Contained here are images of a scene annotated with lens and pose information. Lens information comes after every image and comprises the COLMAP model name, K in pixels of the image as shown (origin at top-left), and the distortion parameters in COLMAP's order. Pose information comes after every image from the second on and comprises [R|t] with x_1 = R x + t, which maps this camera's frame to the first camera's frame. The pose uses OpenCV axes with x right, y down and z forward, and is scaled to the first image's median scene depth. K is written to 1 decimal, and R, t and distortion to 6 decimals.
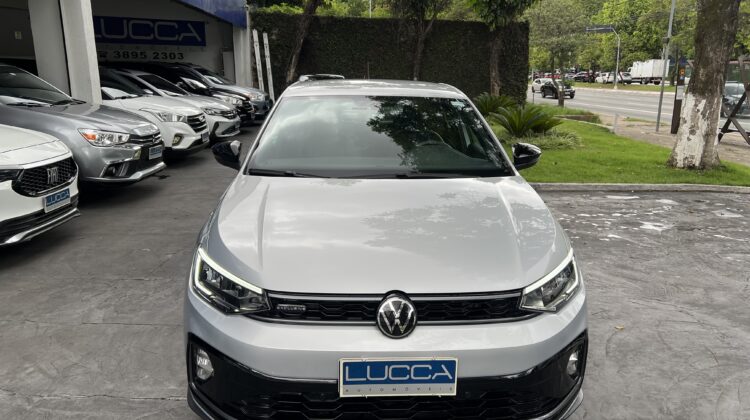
lens RADIAL K [[564.3, 0, 375.7], [0, 564.3, 208.0], [0, 0, 1]] dist [0.050585, -0.056902]
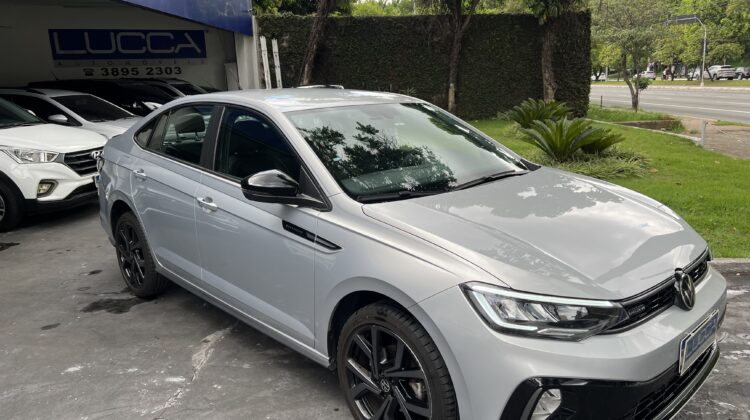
lens RADIAL K [[564.3, 0, 378.2], [0, 564.3, 213.4], [0, 0, 1]] dist [0.050585, -0.056902]
pose [[0.992774, -0.013804, -0.119199, 0.064375], [0.013367, 0.999901, -0.004469, -0.035621], [0.119249, 0.002843, 0.992860, 0.154056]]
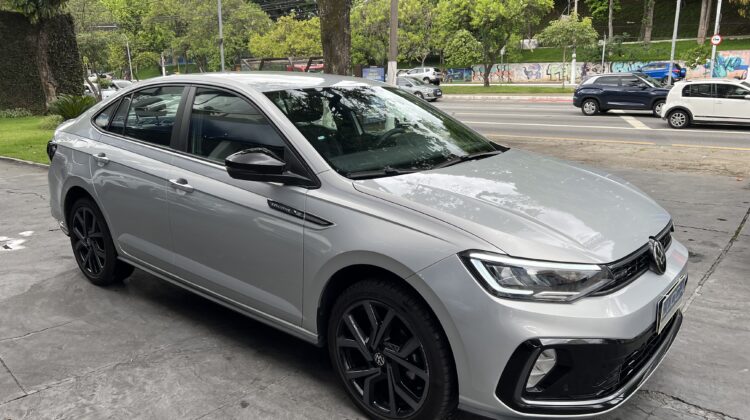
lens RADIAL K [[564.3, 0, 382.1], [0, 564.3, 210.4], [0, 0, 1]] dist [0.050585, -0.056902]
pose [[0.670467, -0.189210, 0.717407, -0.118914], [0.186556, 0.978862, 0.083817, -0.011395], [-0.718102, 0.077640, 0.691594, 0.056263]]
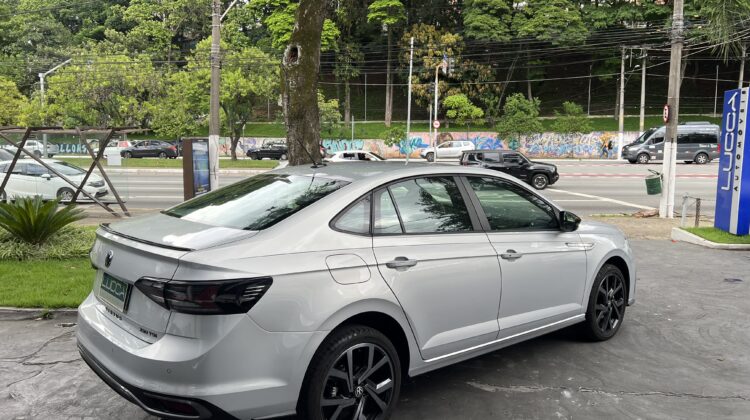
lens RADIAL K [[564.3, 0, 380.9], [0, 564.3, 210.4], [0, 0, 1]] dist [0.050585, -0.056902]
pose [[0.164271, -0.120586, 0.979017, -0.187511], [0.222697, 0.971409, 0.082283, -0.078665], [-0.960948, 0.204507, 0.186429, 0.308284]]
